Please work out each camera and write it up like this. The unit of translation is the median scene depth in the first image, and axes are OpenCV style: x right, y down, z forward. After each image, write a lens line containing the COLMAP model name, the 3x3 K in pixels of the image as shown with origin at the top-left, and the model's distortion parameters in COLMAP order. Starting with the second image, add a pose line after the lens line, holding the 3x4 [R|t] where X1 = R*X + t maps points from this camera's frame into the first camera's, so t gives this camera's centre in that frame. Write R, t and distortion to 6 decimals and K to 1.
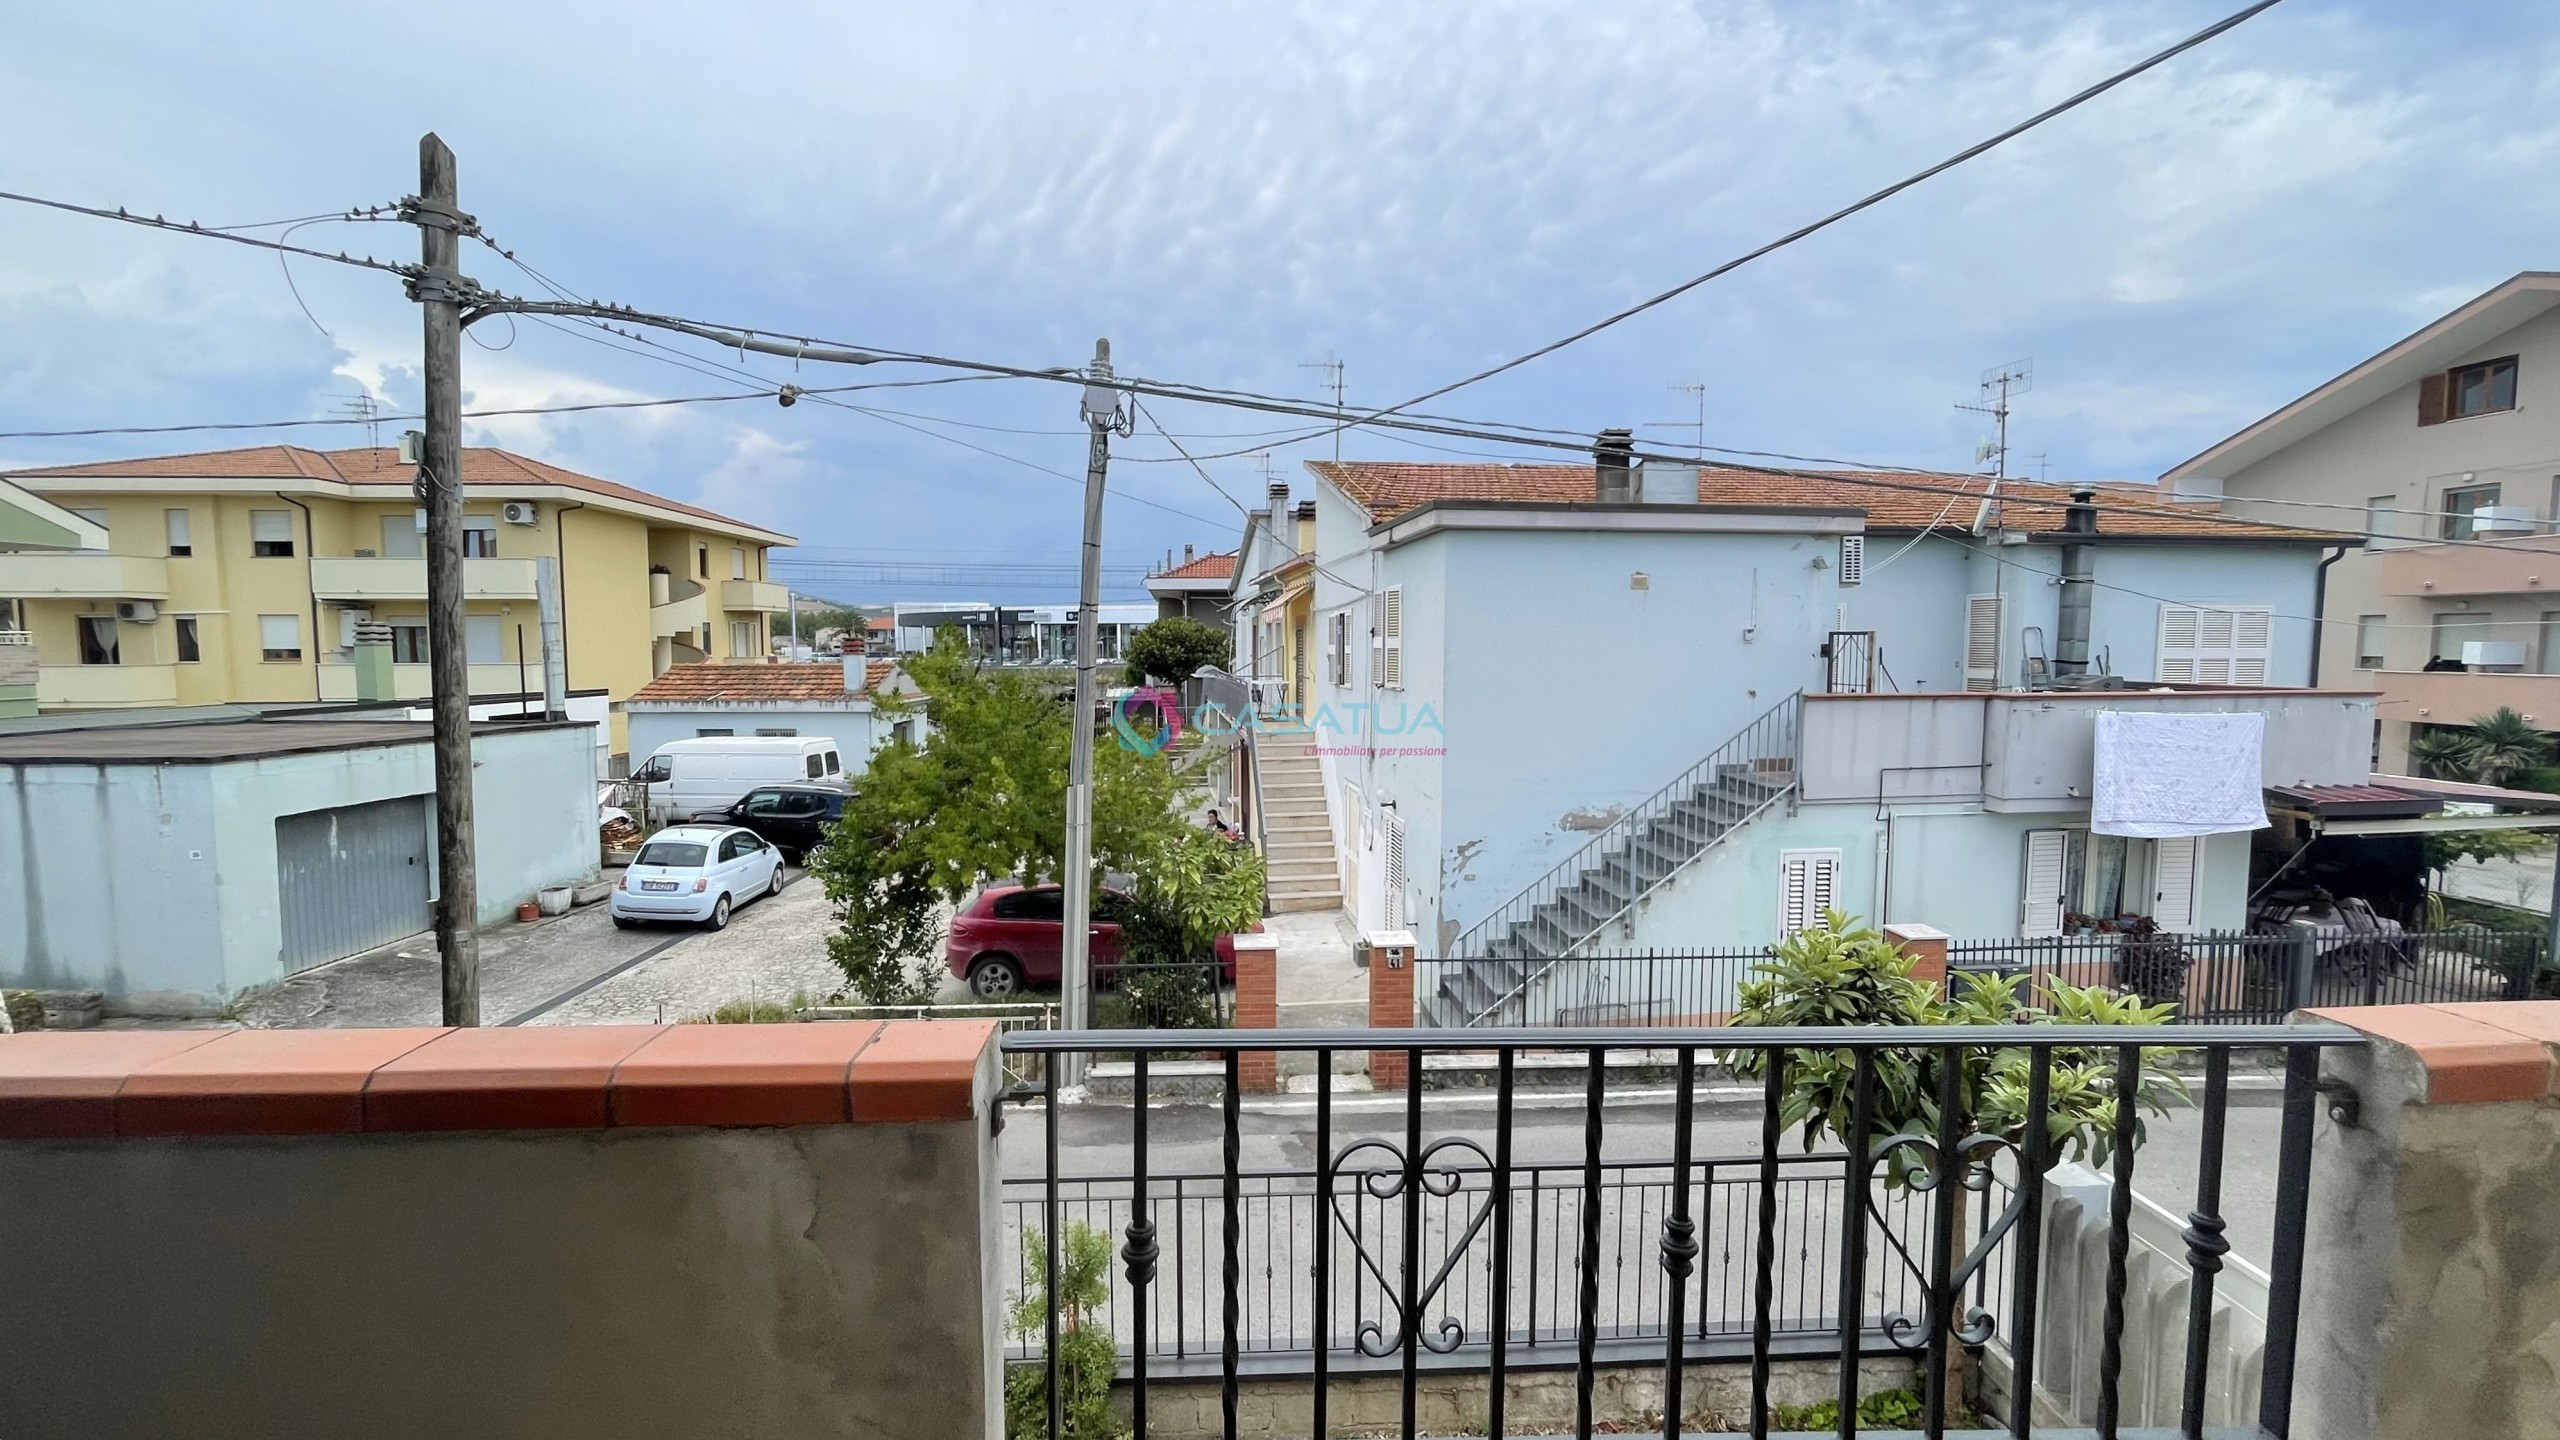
lens RADIAL K [[1031.9, 0, 1291.6], [0, 1031.9, 721.5], [0, 0, 1]] dist [0.001975, -0.000291]
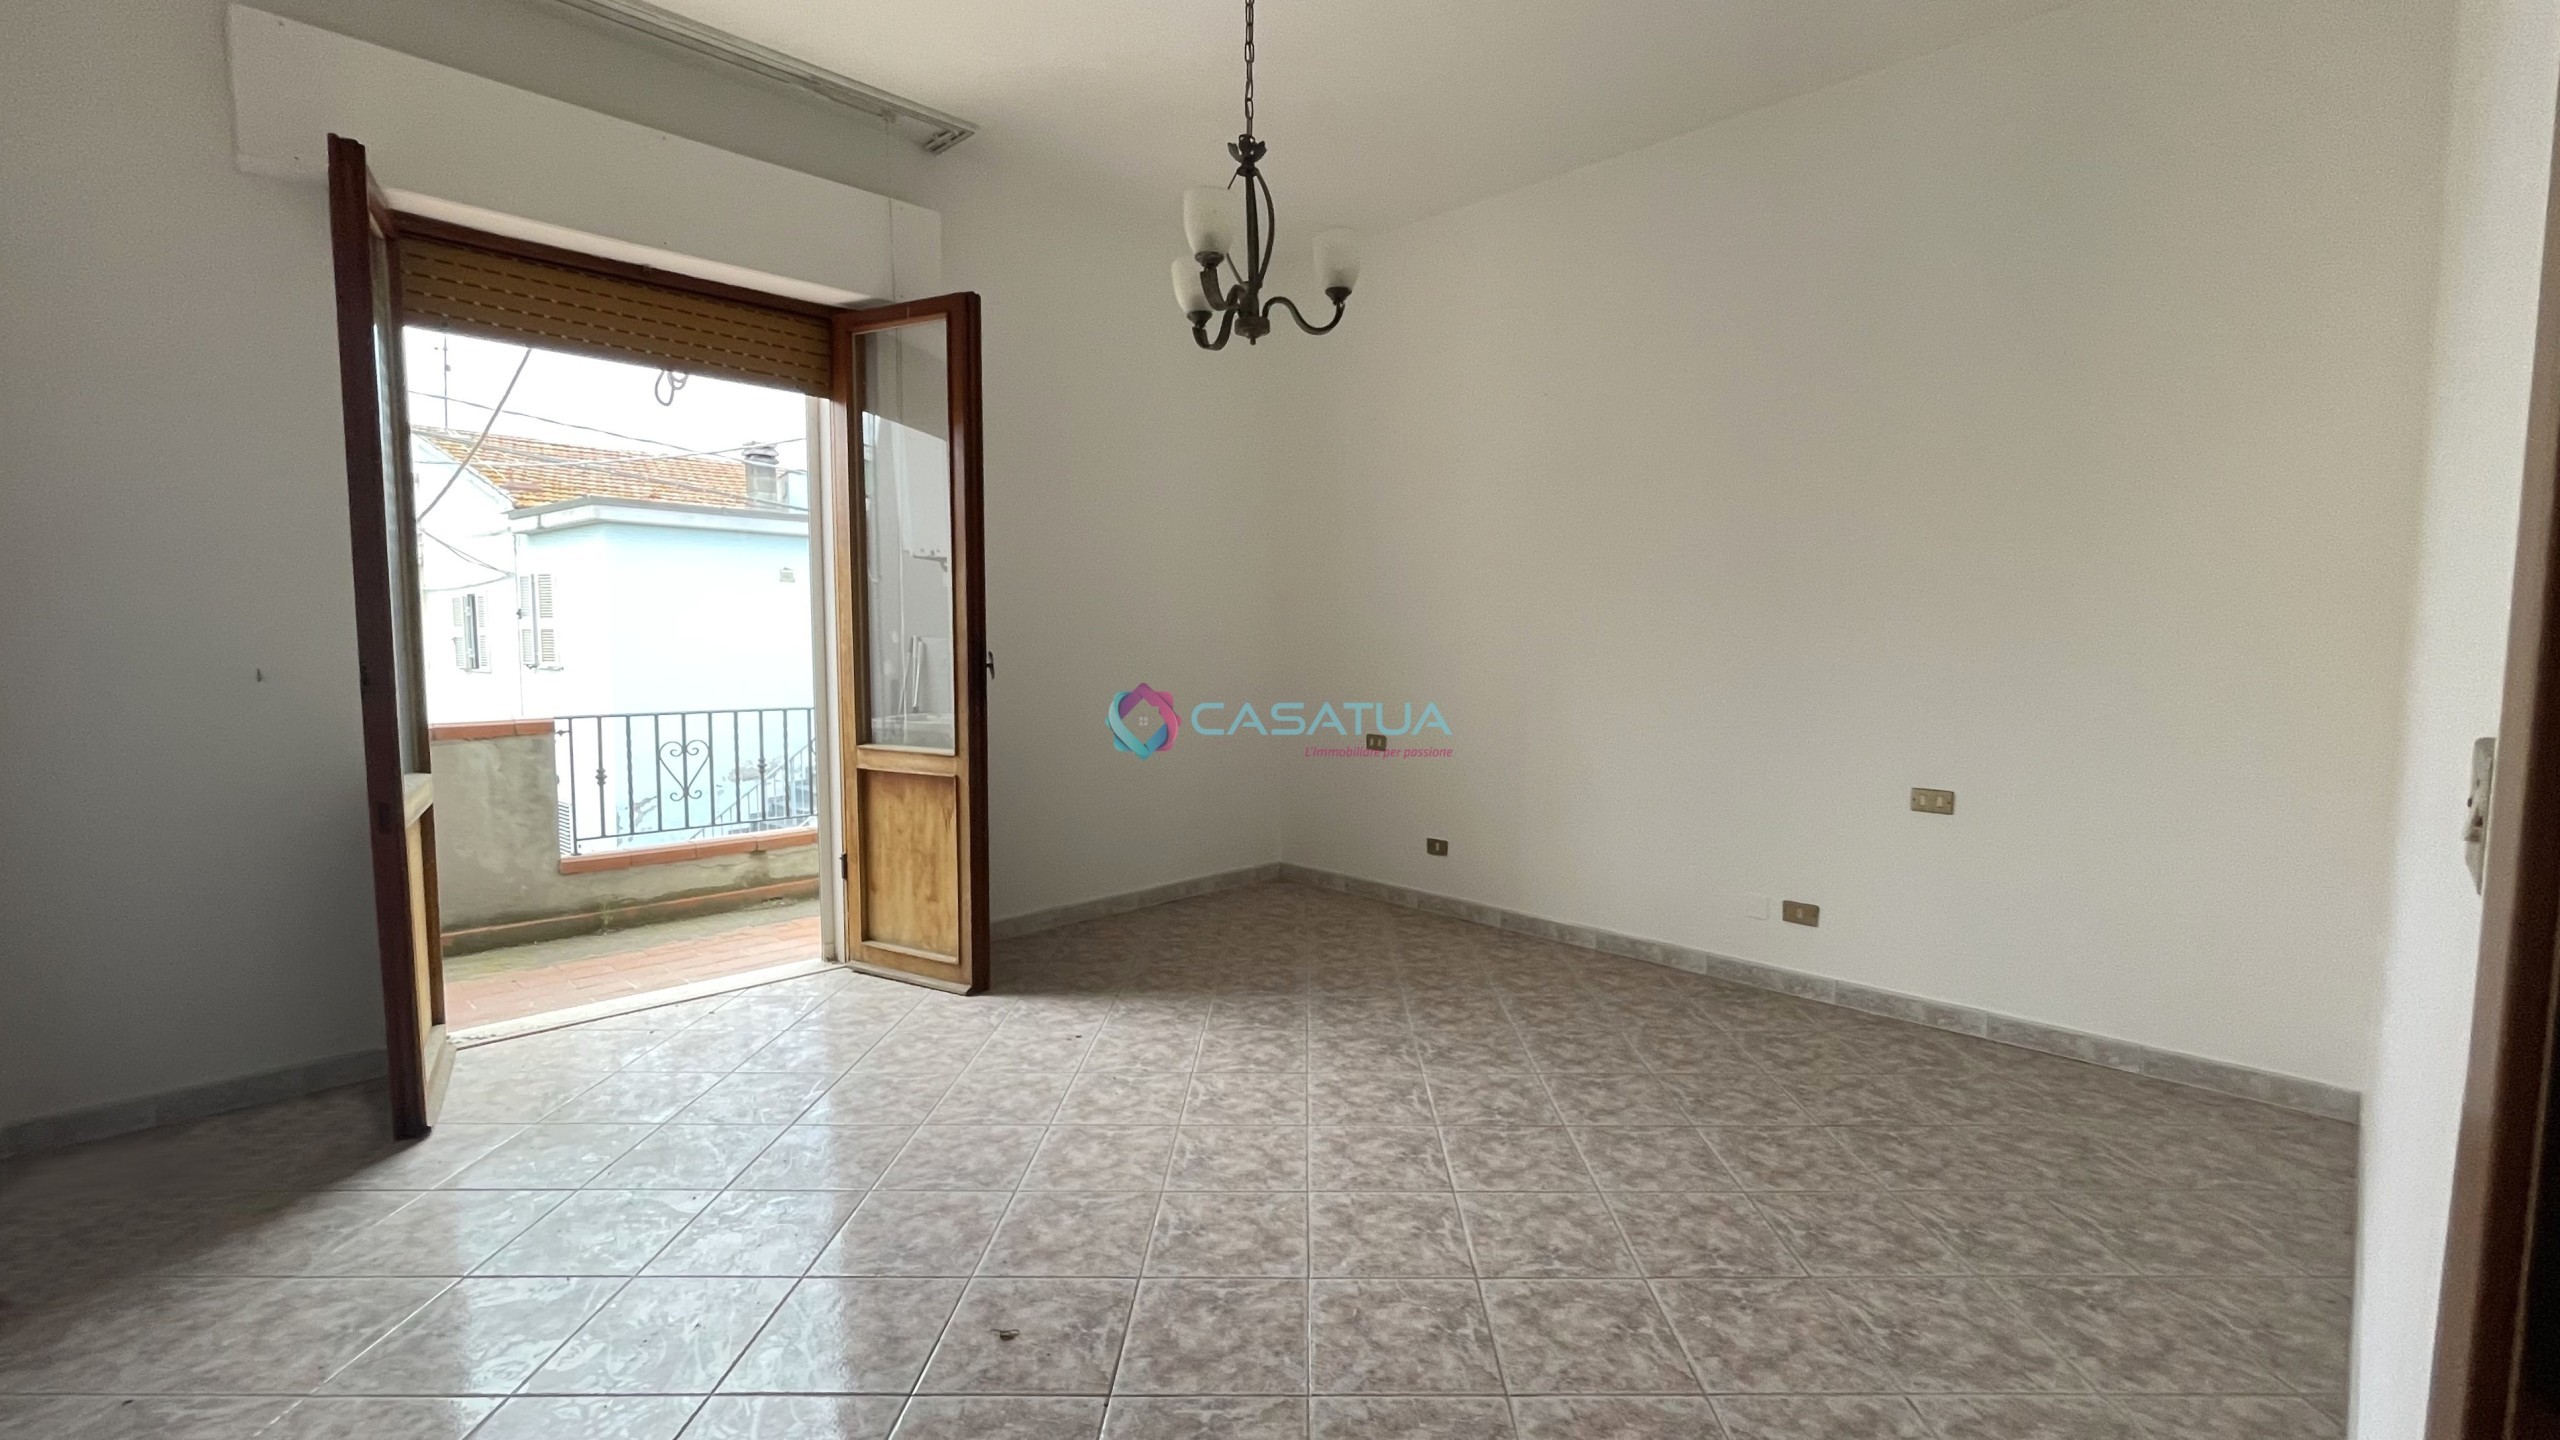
lens RADIAL K [[1089.6, 0, 1280.0], [0, 1089.6, 720.0], [0, 0, 1]] dist [-0.001321, -0.000019]
pose [[0.747409, -0.050663, 0.662430, -0.094207], [0.048315, 0.998593, 0.021860, 0.037472], [-0.662605, 0.015667, 0.748805, -0.363178]]
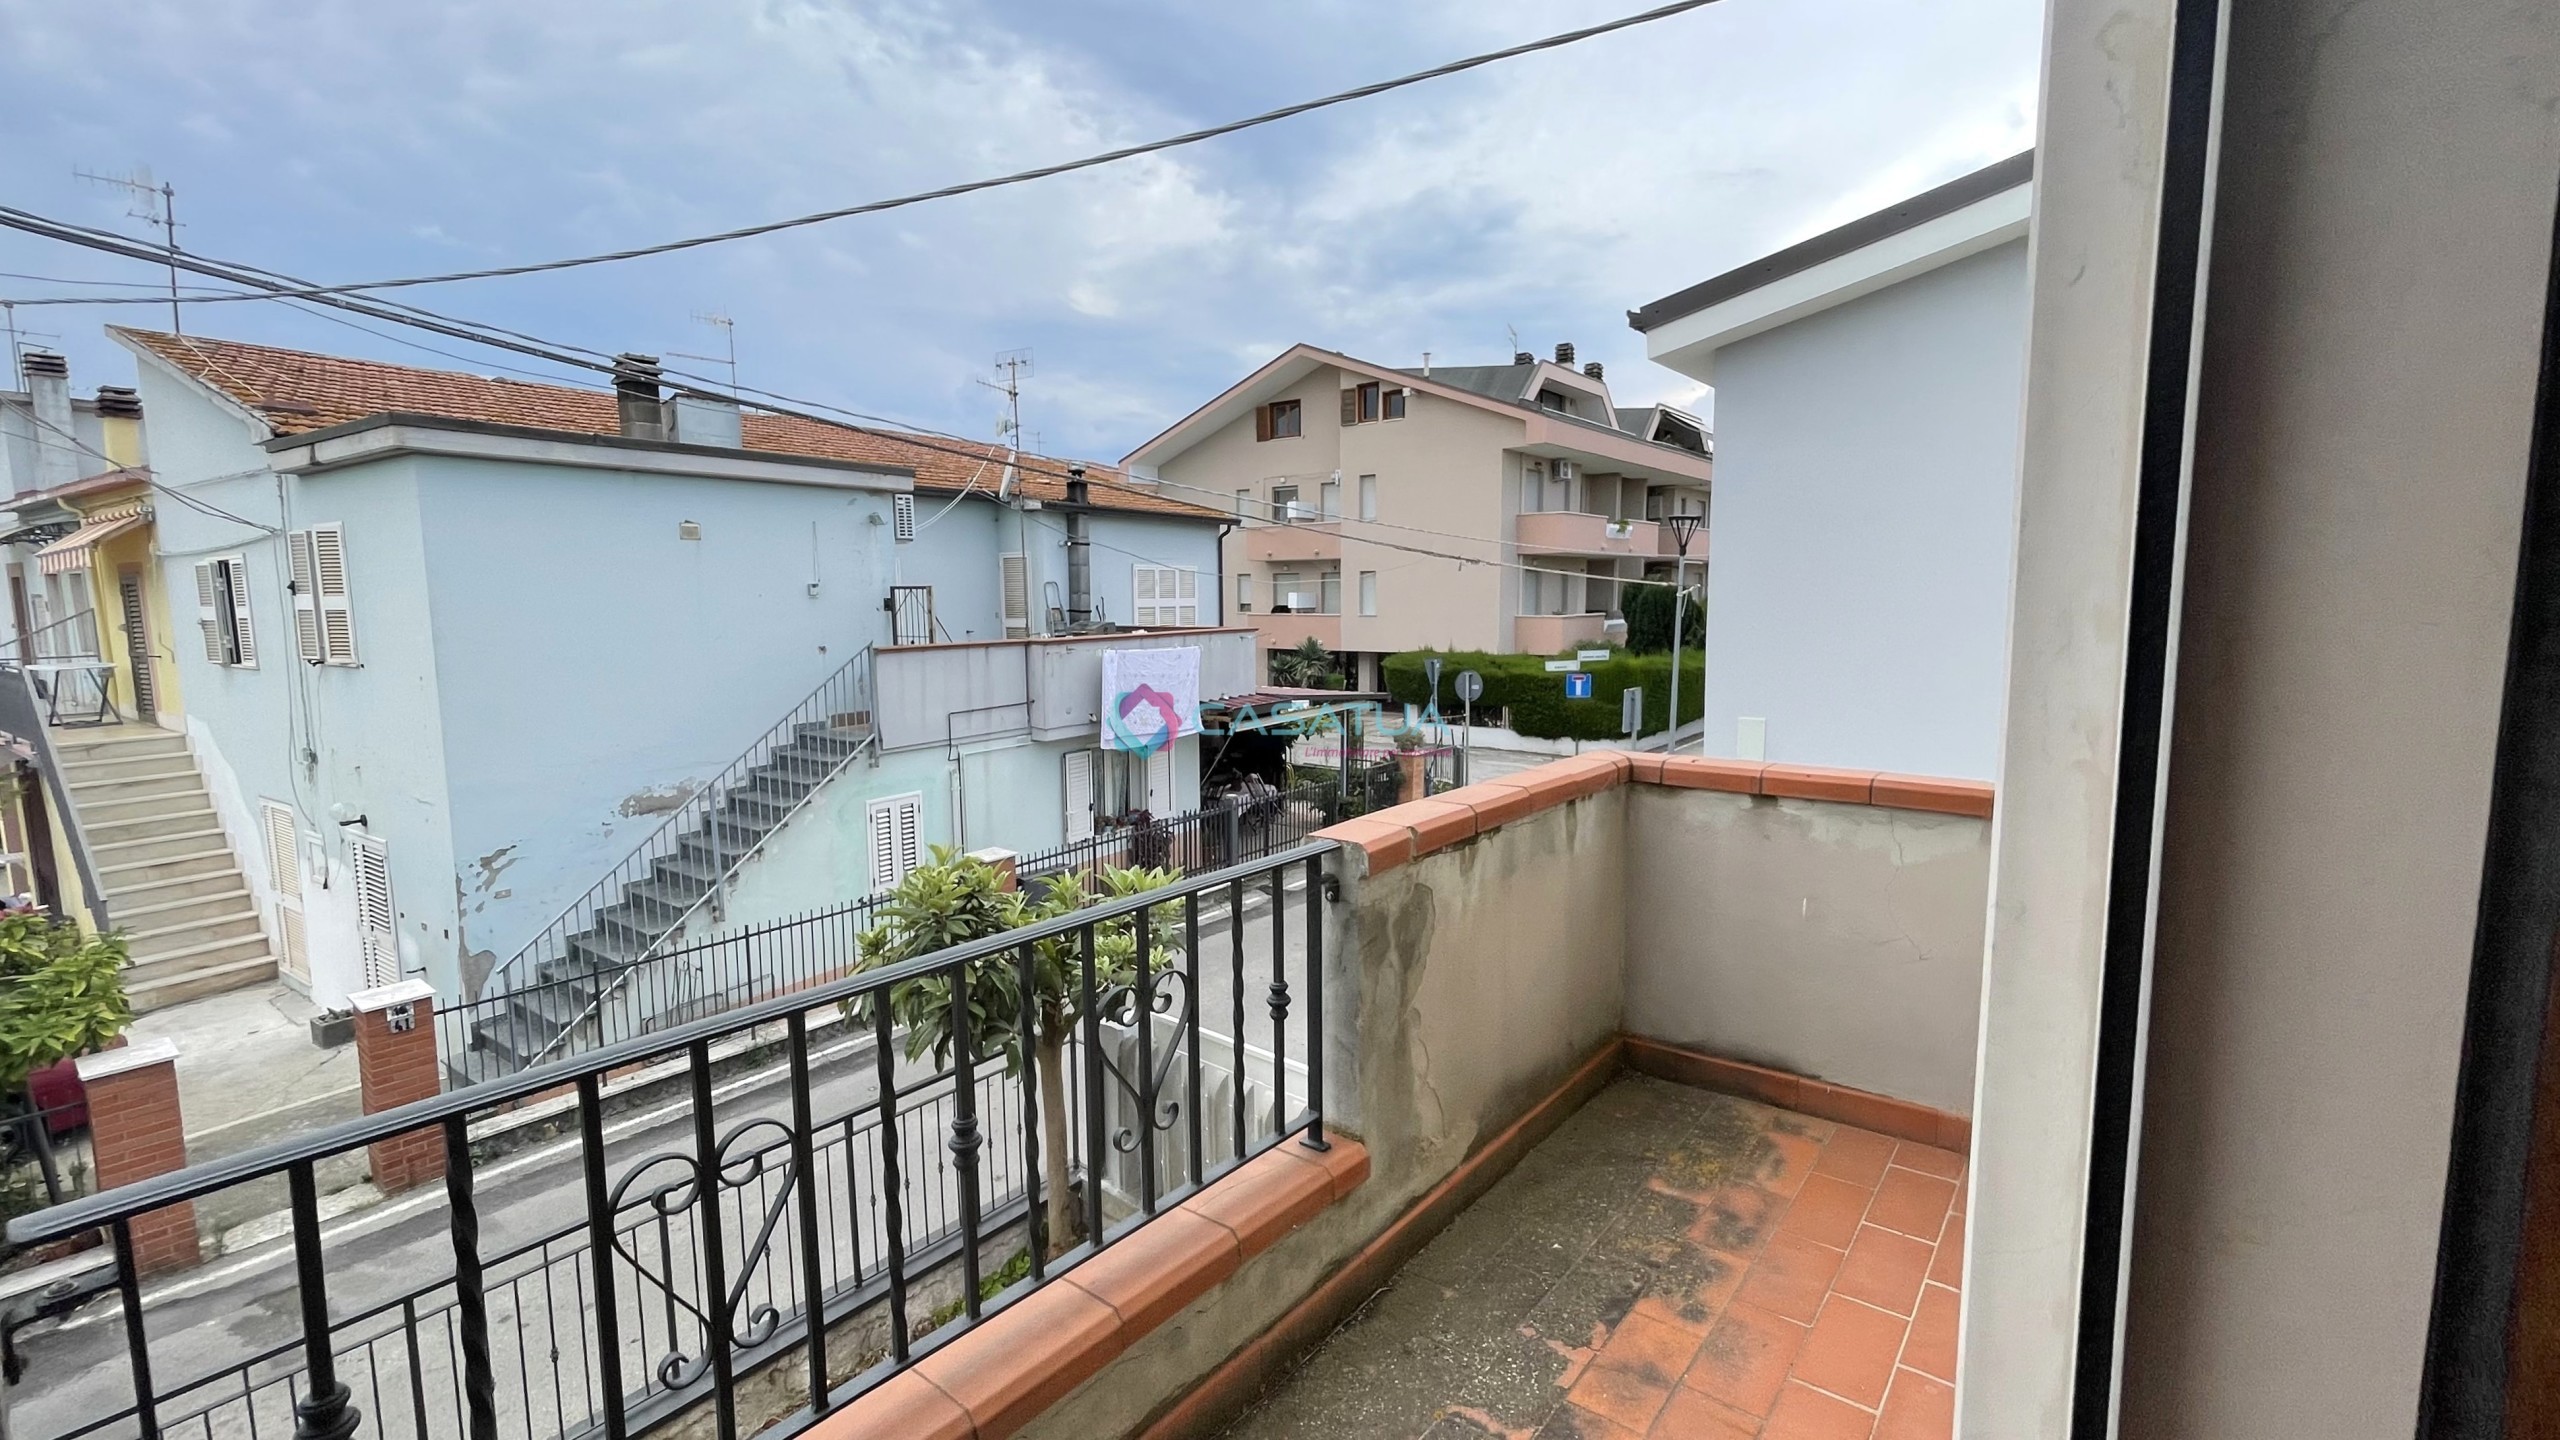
lens RADIAL K [[1060.8, 0, 1267.4], [0, 1060.8, 726.1], [0, 0, 1]] dist [0.002919, 0.000604]
pose [[0.672566, -0.098669, 0.733430, -0.021779], [0.066531, 0.995120, 0.072864, 0.000346], [-0.737041, -0.000210, 0.675849, -0.000835]]
